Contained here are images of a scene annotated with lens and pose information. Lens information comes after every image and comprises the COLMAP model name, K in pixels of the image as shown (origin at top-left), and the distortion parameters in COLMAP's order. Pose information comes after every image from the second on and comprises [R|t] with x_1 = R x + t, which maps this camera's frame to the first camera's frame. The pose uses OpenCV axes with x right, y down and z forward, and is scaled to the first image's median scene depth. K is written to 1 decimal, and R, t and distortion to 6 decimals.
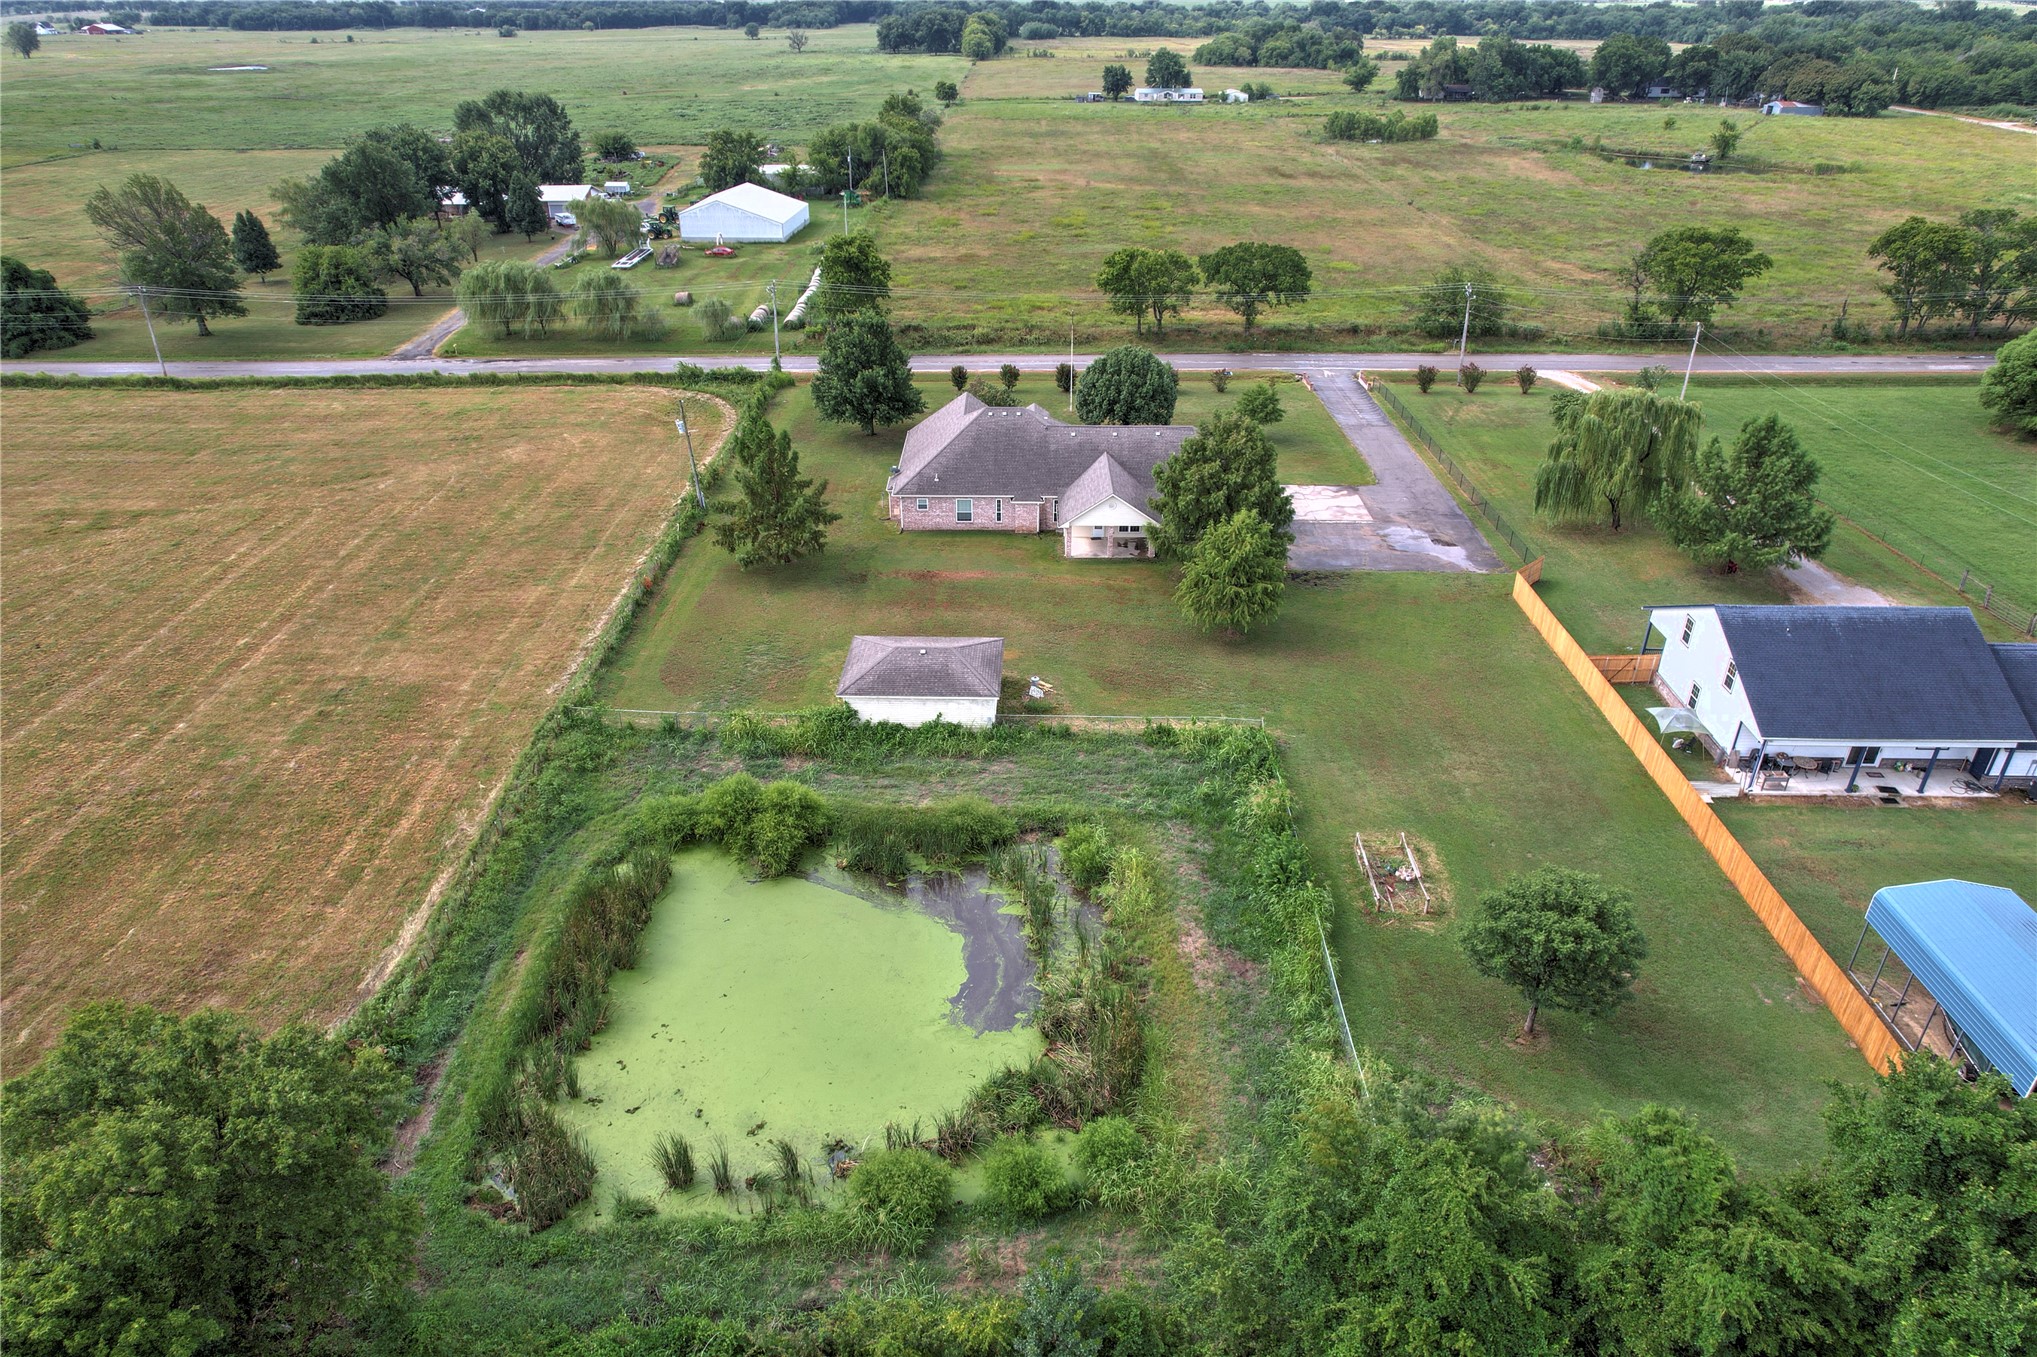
lens RADIAL K [[1304.6, 0, 1018.5], [0, 1304.6, 678.5], [0, 0, 1]] dist [-0.080622, 0.071384]
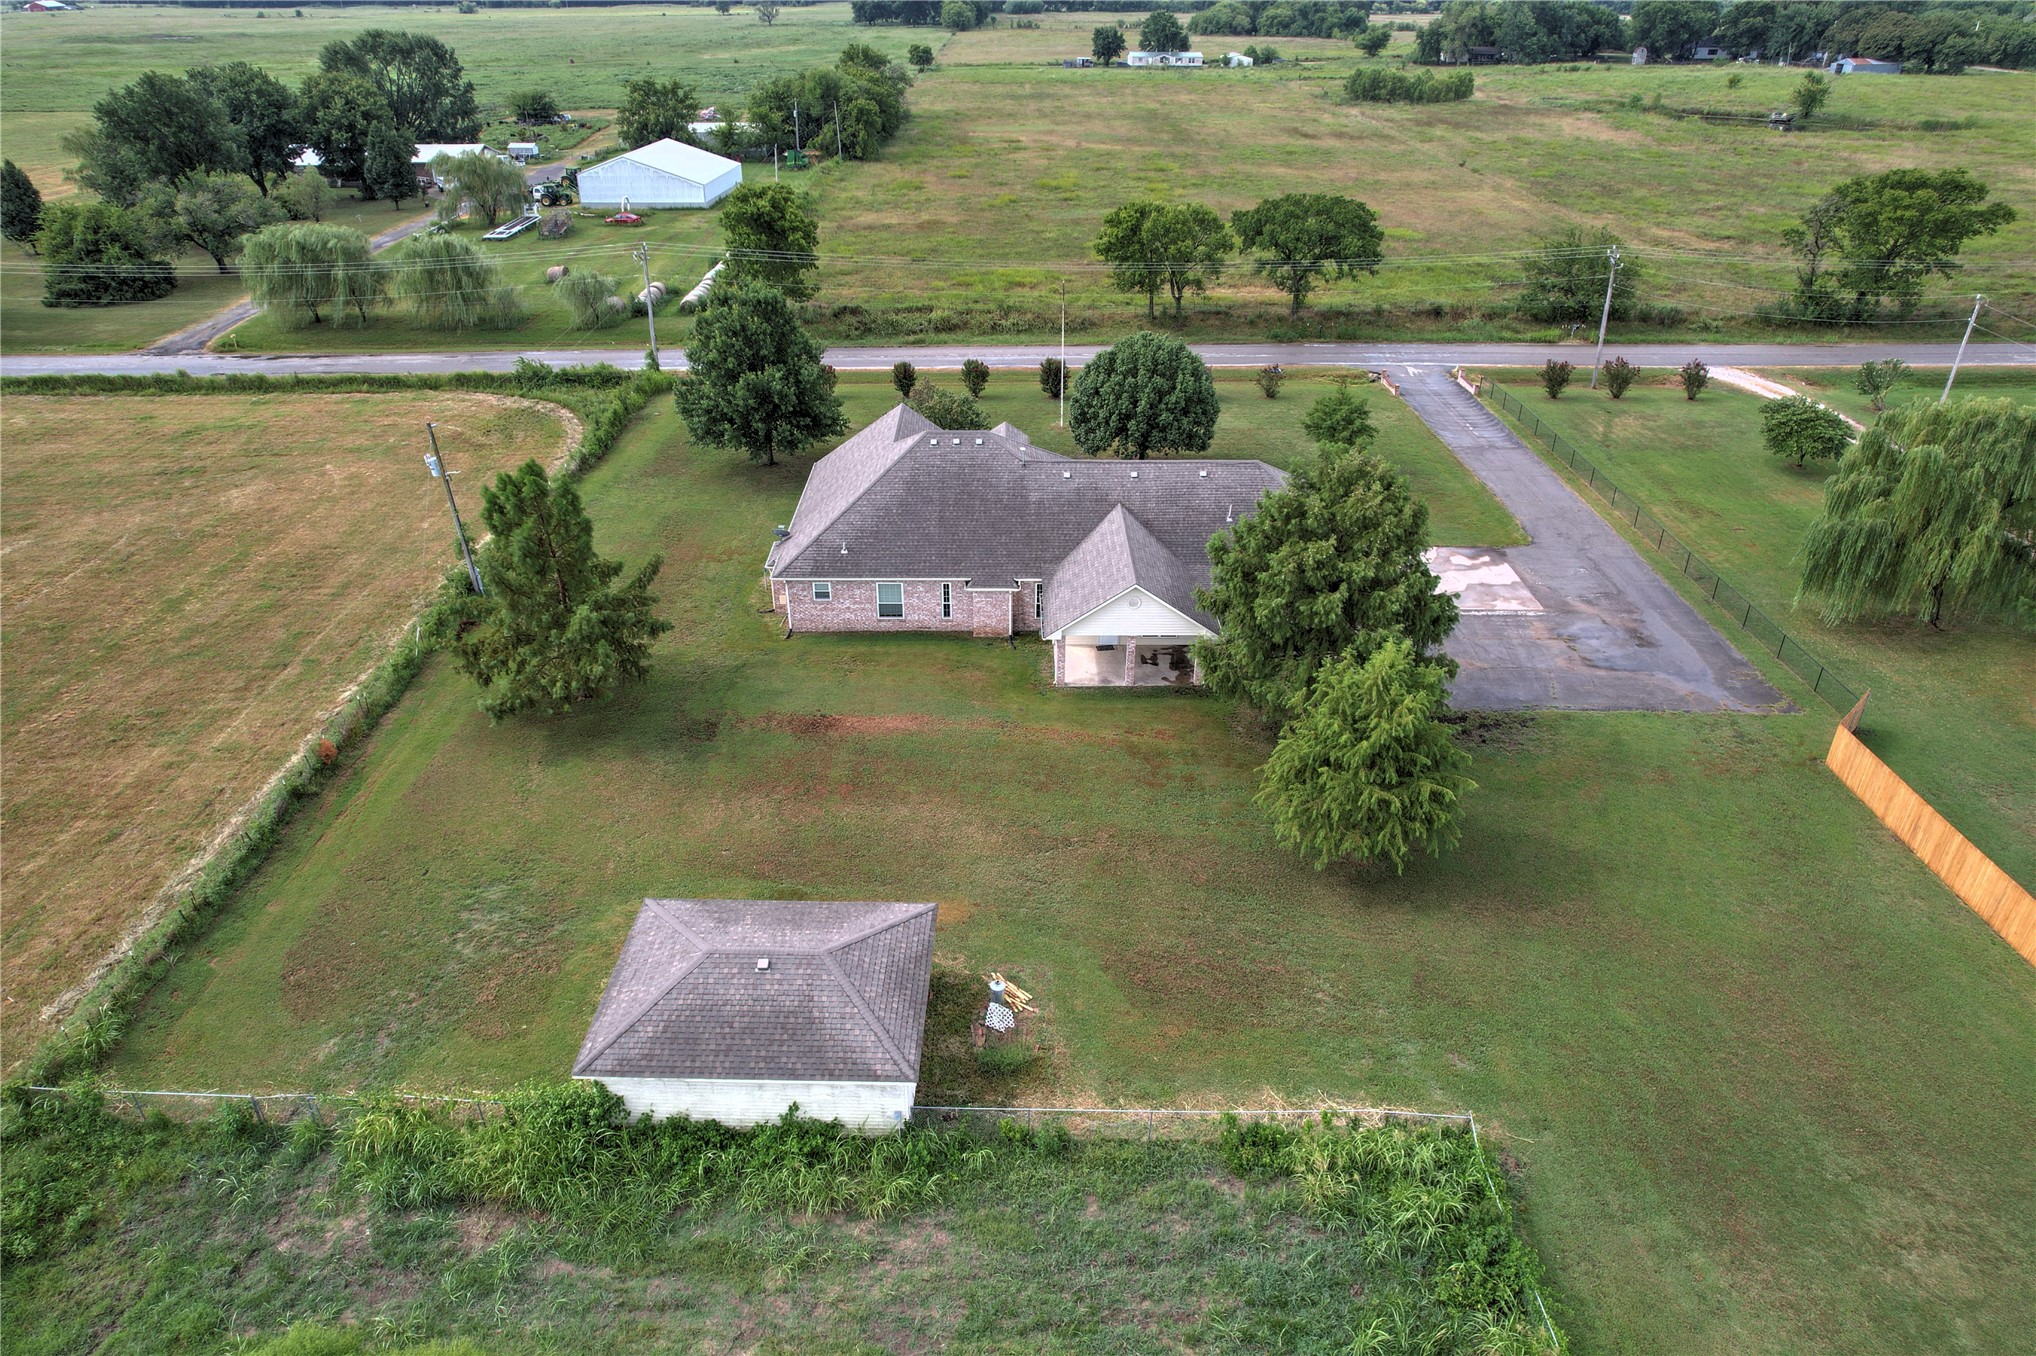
lens RADIAL K [[1304.0, 0, 1018.0], [0, 1304.0, 678.0], [0, 0, 1]] dist [-0.080622, 0.071384]
pose [[0.999954, -0.004541, 0.008432, 0.008854], [0.004484, 0.999967, 0.006736, -0.064625], [-0.008462, -0.006698, 0.999942, 0.257727]]
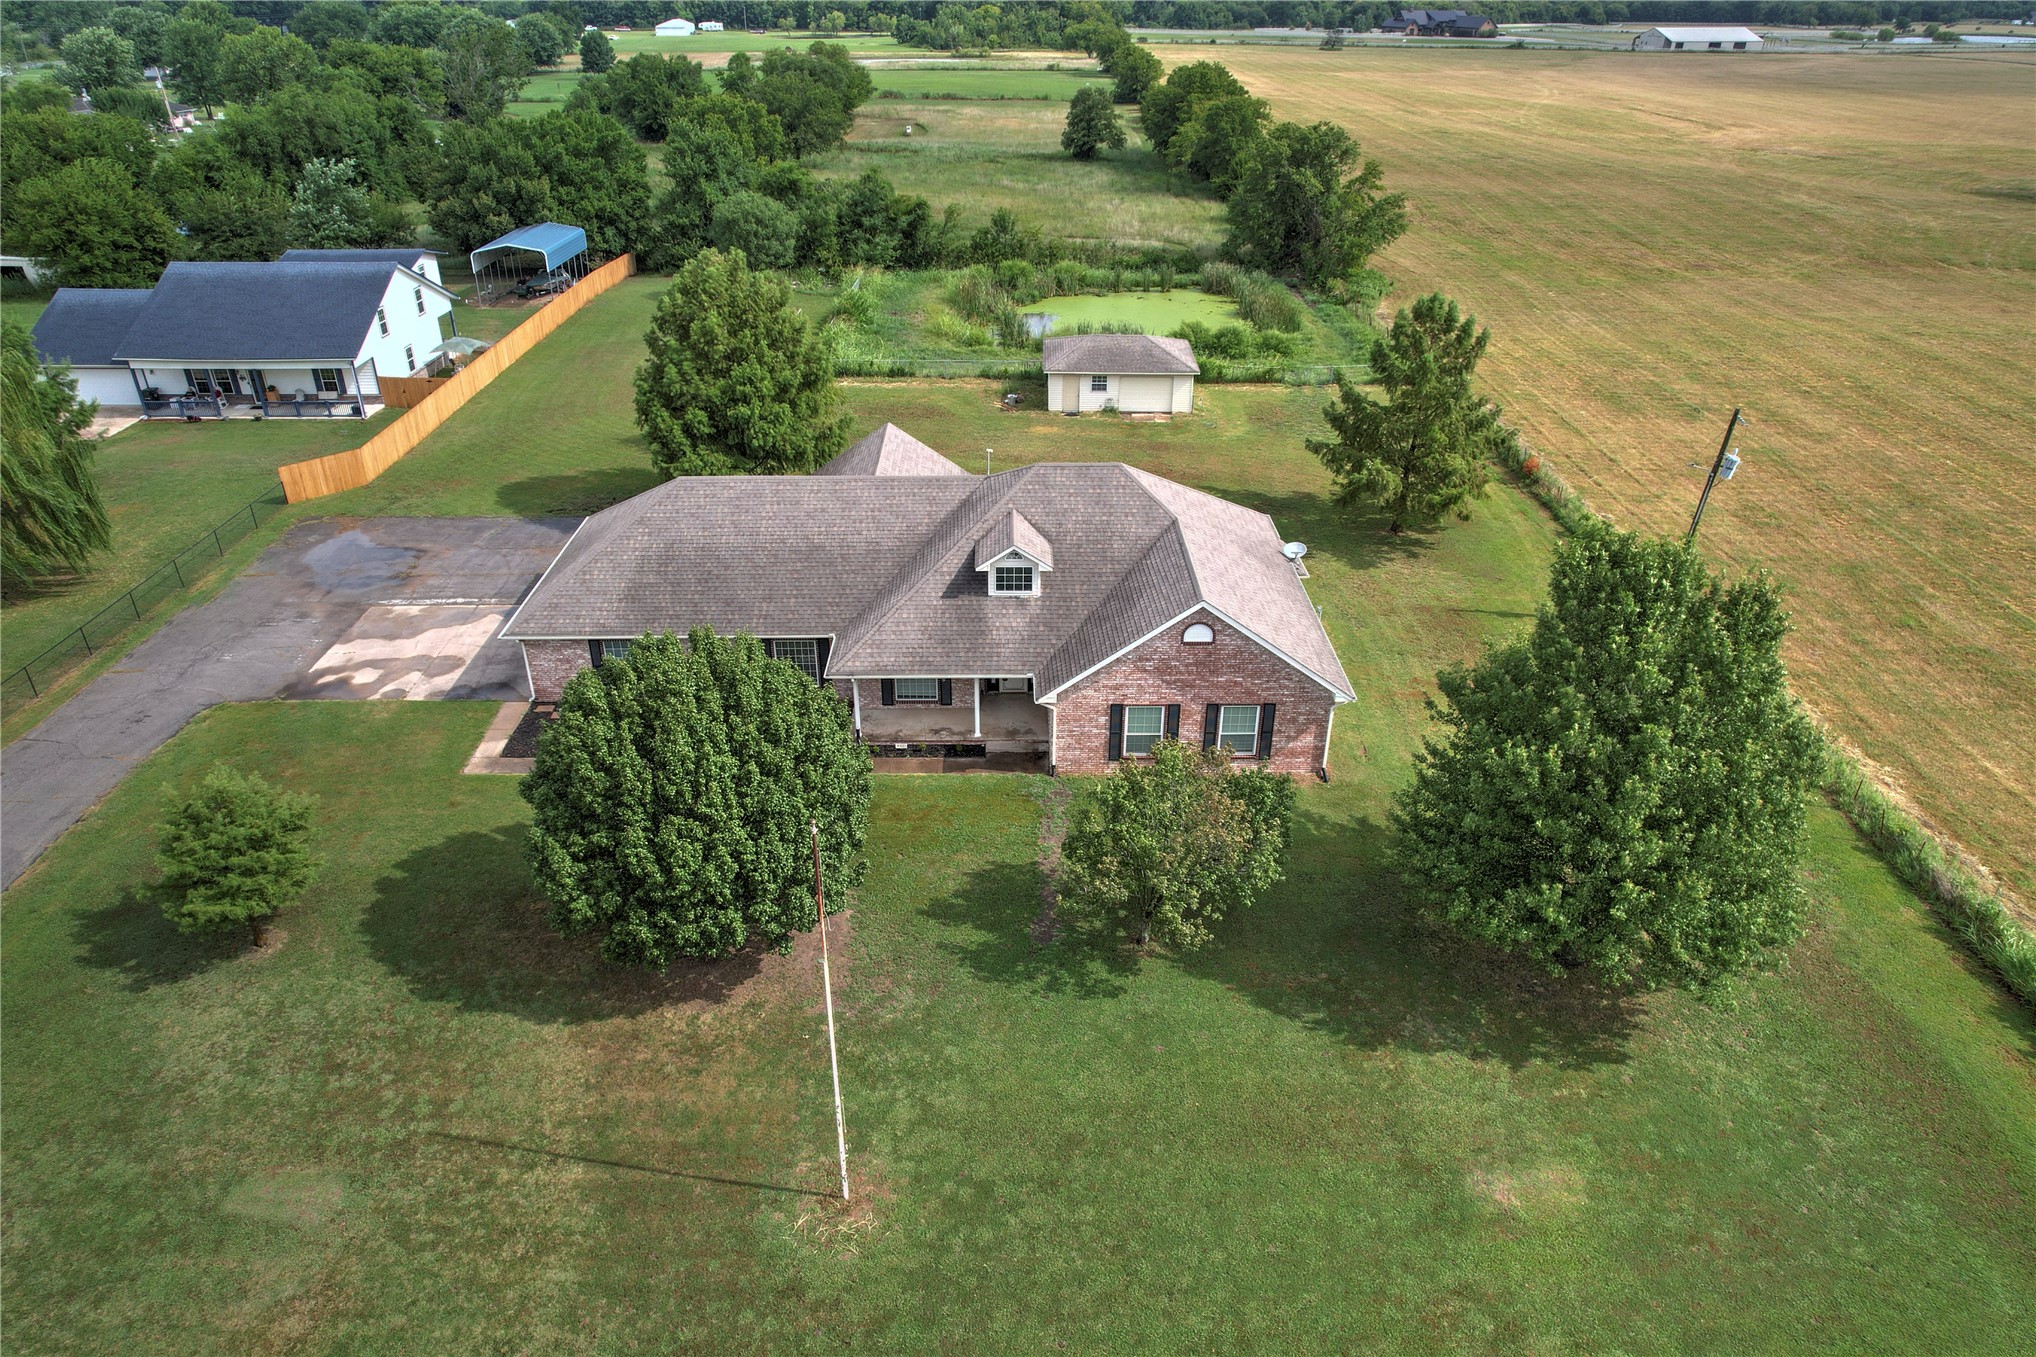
lens RADIAL K [[1304.0, 0, 1018.0], [0, 1304.0, 678.5], [0, 0, 1]] dist [-0.080622, 0.071384]
pose [[-0.999891, 0.004688, -0.014000, 0.011437], [-0.009295, 0.536824, 0.843643, -0.378313], [0.011471, 0.843681, -0.536722, 0.897272]]
